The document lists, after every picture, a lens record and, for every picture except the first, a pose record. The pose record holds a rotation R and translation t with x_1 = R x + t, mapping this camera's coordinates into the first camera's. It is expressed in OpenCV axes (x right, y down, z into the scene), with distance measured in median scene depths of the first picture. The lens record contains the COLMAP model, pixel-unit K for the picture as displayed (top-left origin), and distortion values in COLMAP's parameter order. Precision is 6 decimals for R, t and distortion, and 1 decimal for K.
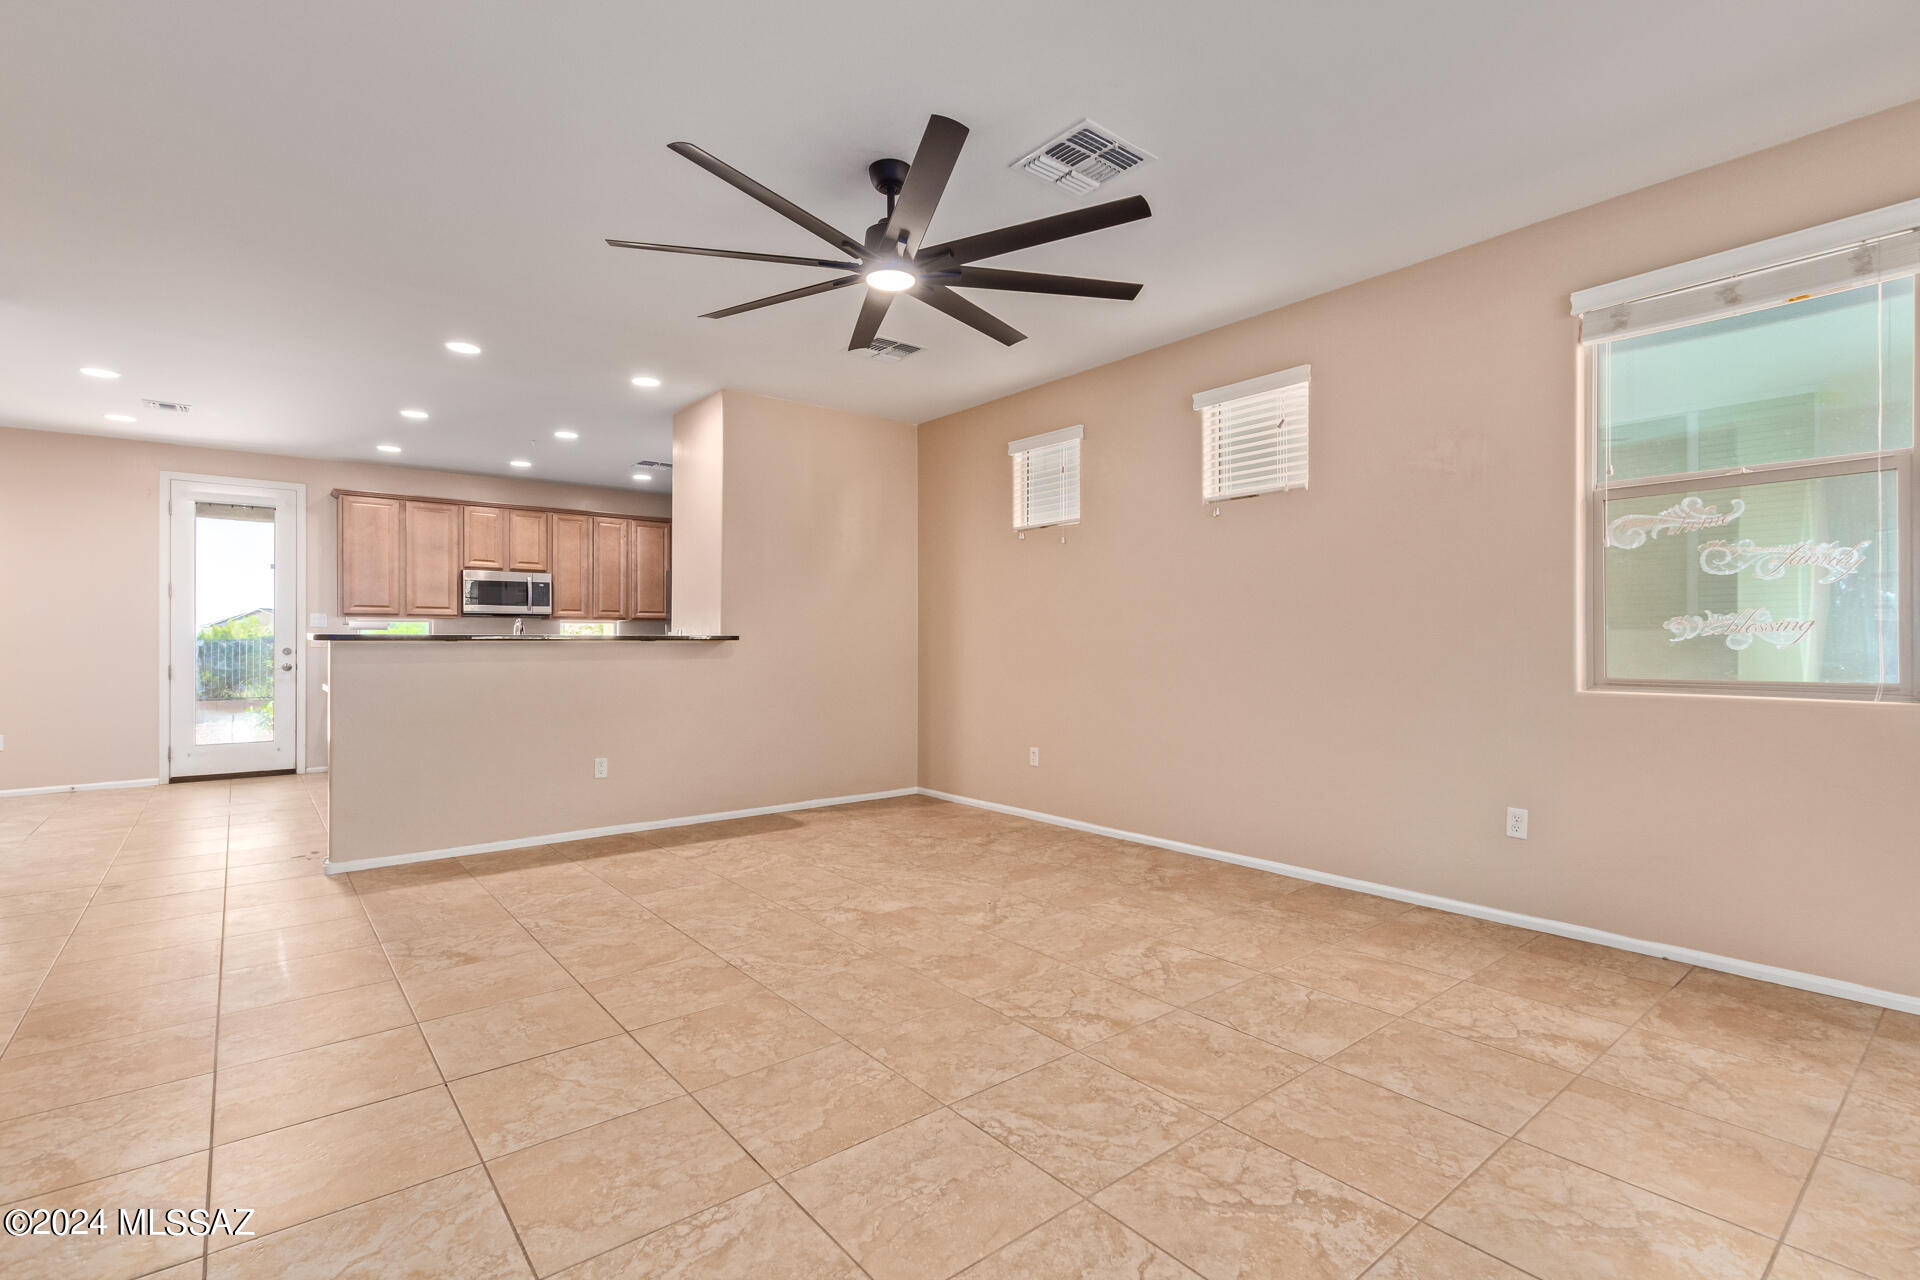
lens RADIAL K [[888.2, 0, 960.1], [0, 888.2, 643.1], [0, 0, 1]] dist [0.002598, -0.001561]
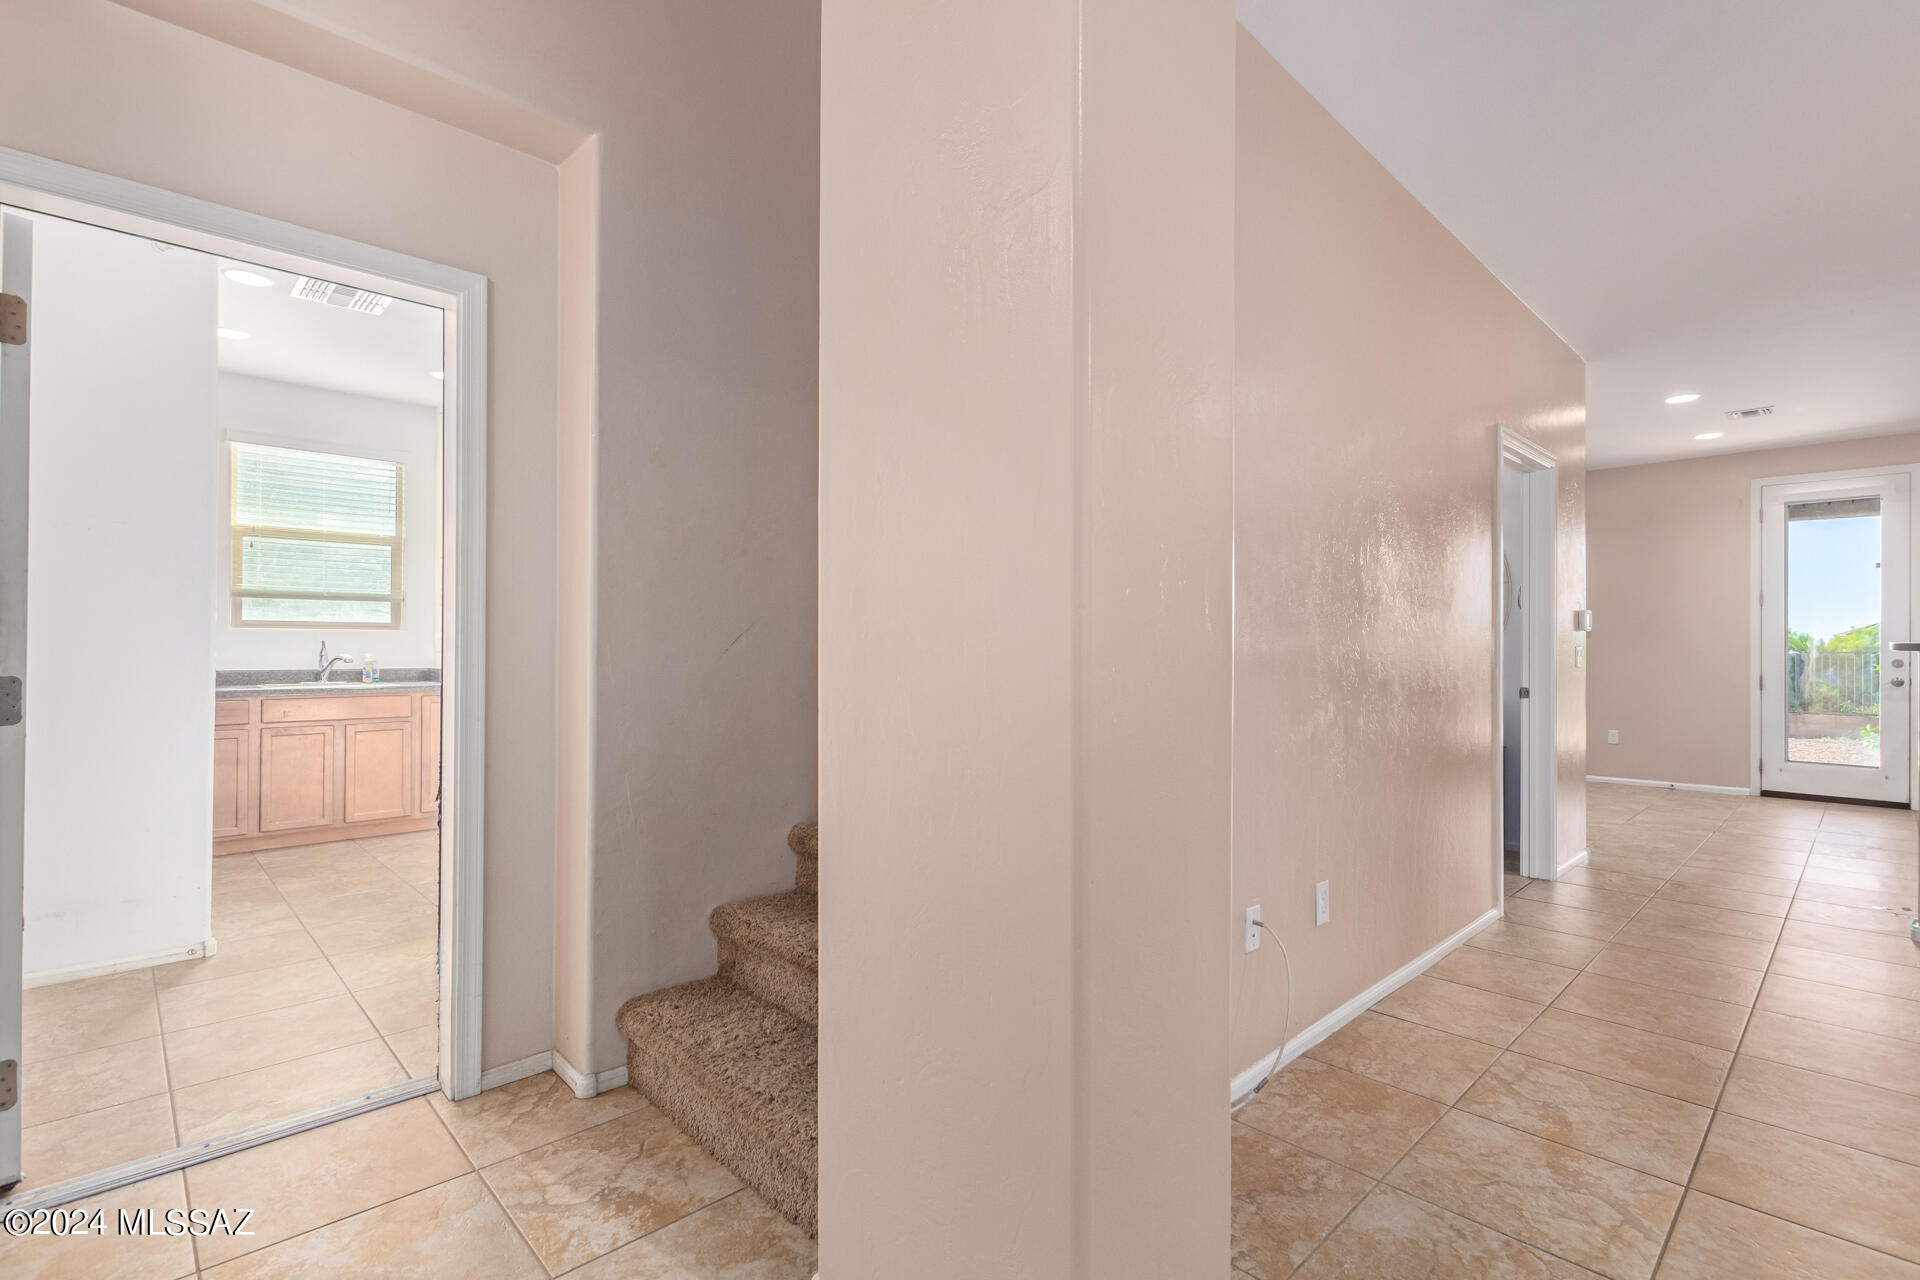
lens RADIAL K [[888.2, 0, 963.2], [0, 888.2, 642.5], [0, 0, 1]] dist [0.002598, -0.001561]
pose [[0.094172, -0.004750, -0.995545, 0.015887], [-0.006995, 0.999961, -0.005433, -0.000340], [0.995531, 0.007475, 0.094136, 0.077147]]
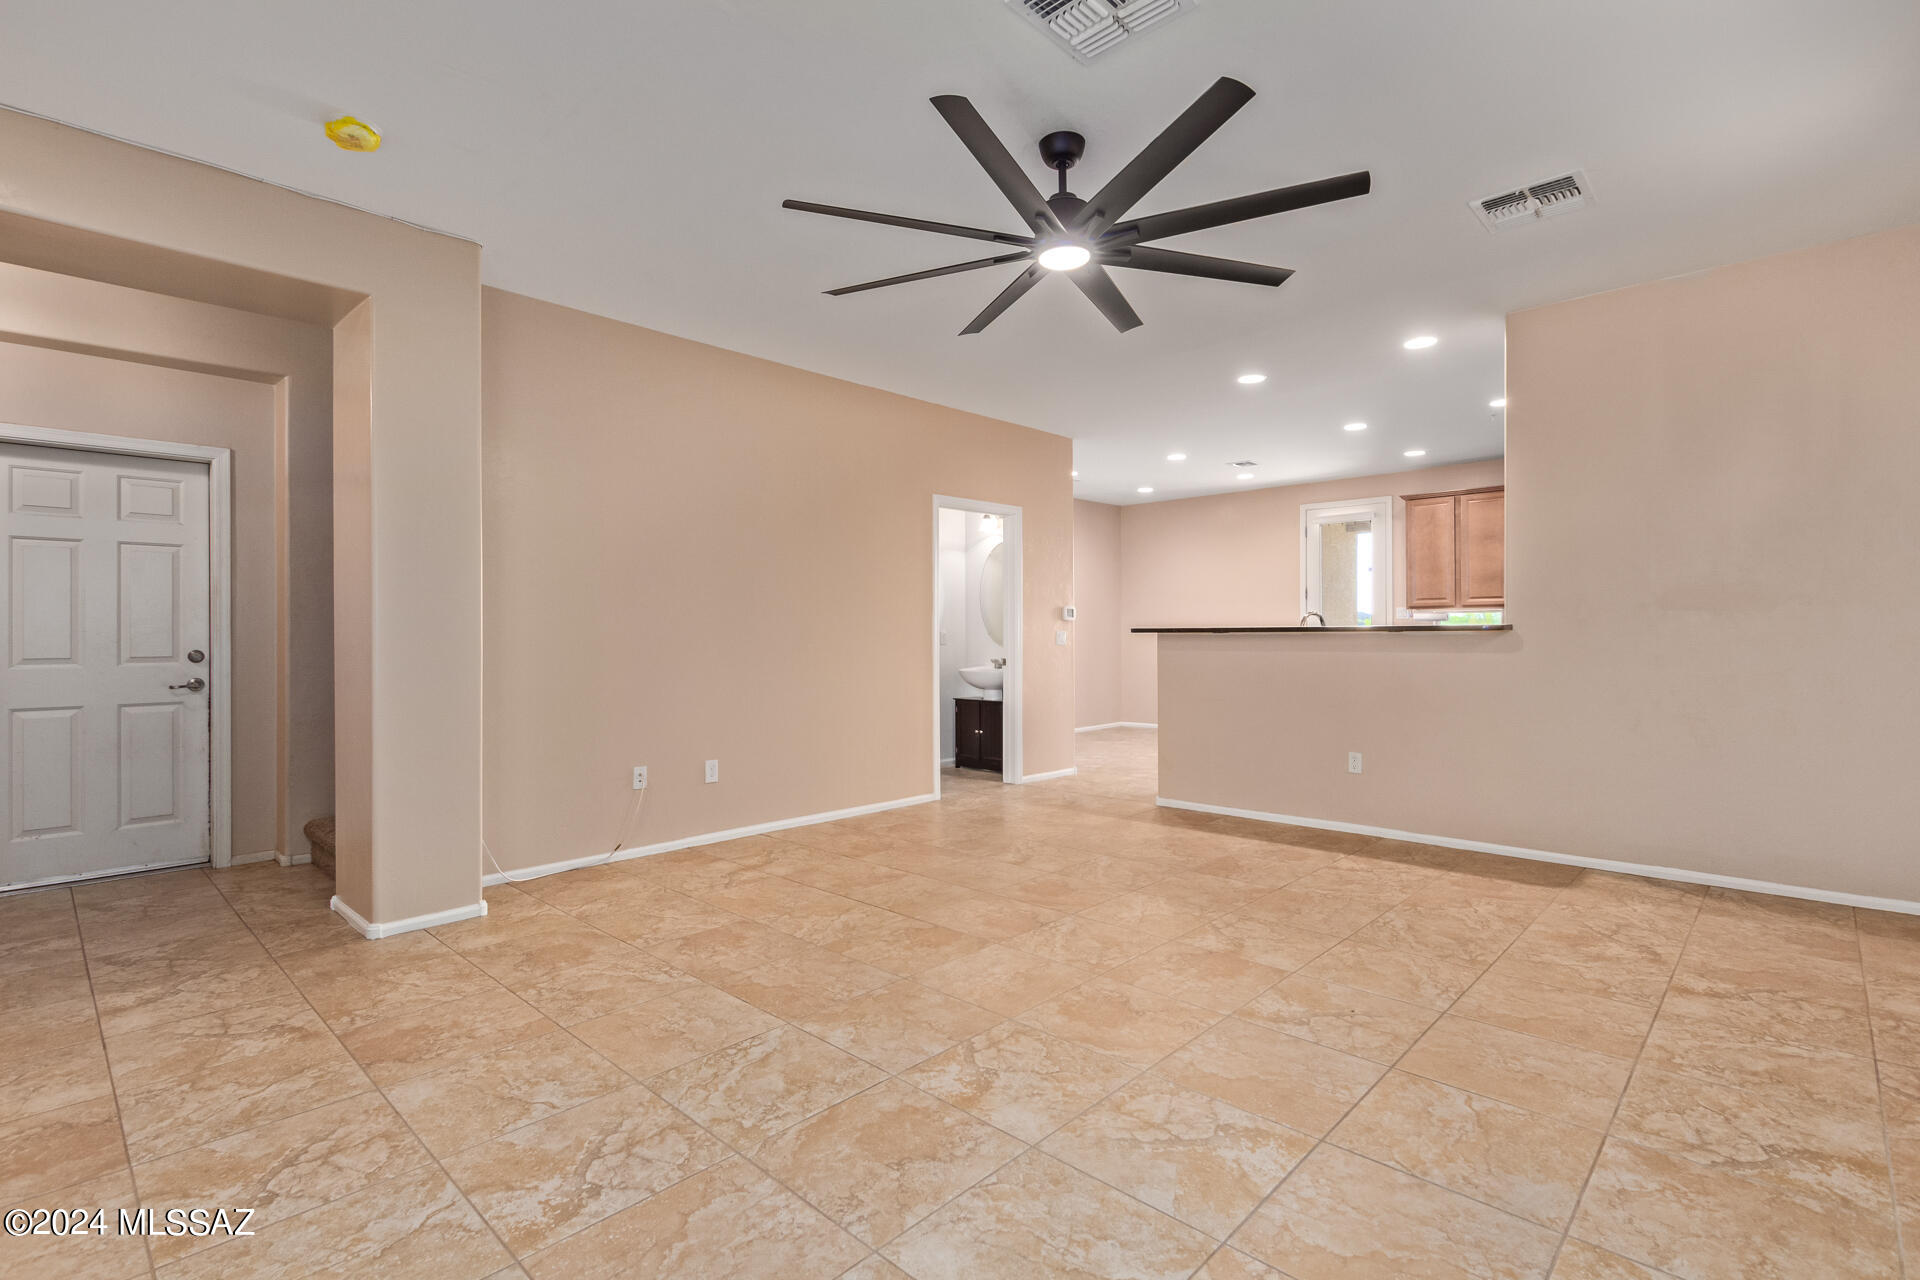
lens RADIAL K [[888.2, 0, 966.3], [0, 888.2, 630.9], [0, 0, 1]] dist [0.002598, -0.001561]
pose [[0.133361, -0.002525, -0.991064, 0.821794], [0.002408, 0.999995, -0.002224, -0.004611], [0.991065, -0.002090, 0.133366, 0.732820]]
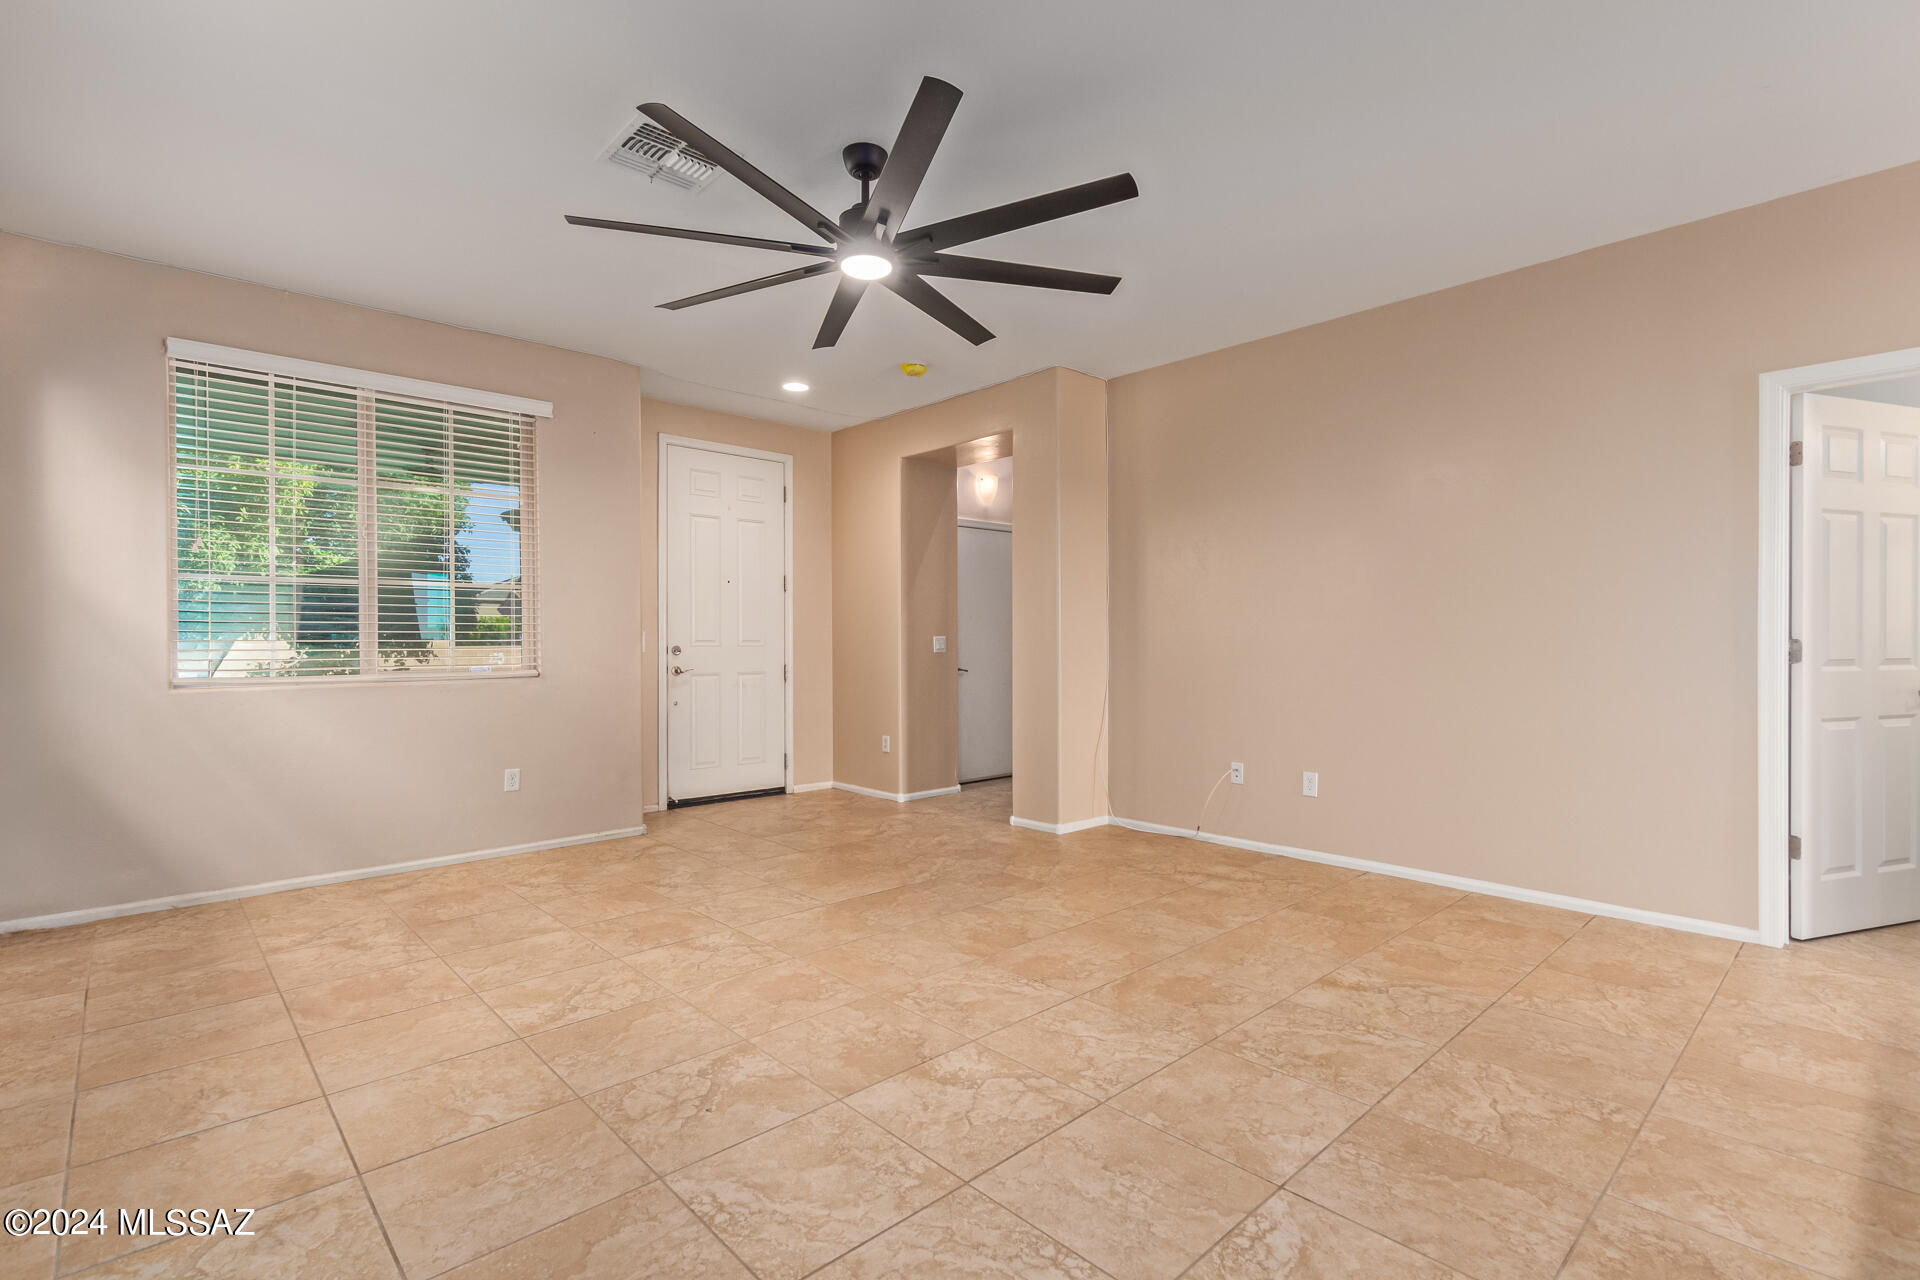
lens RADIAL K [[888.2, 0, 970.0], [0, 888.2, 646.0], [0, 0, 1]] dist [0.002598, -0.001561]
pose [[-0.996720, 0.006826, -0.080639, -0.105756], [0.006178, 0.999947, 0.008291, -0.004579], [0.080691, 0.007766, -0.996709, 1.890475]]
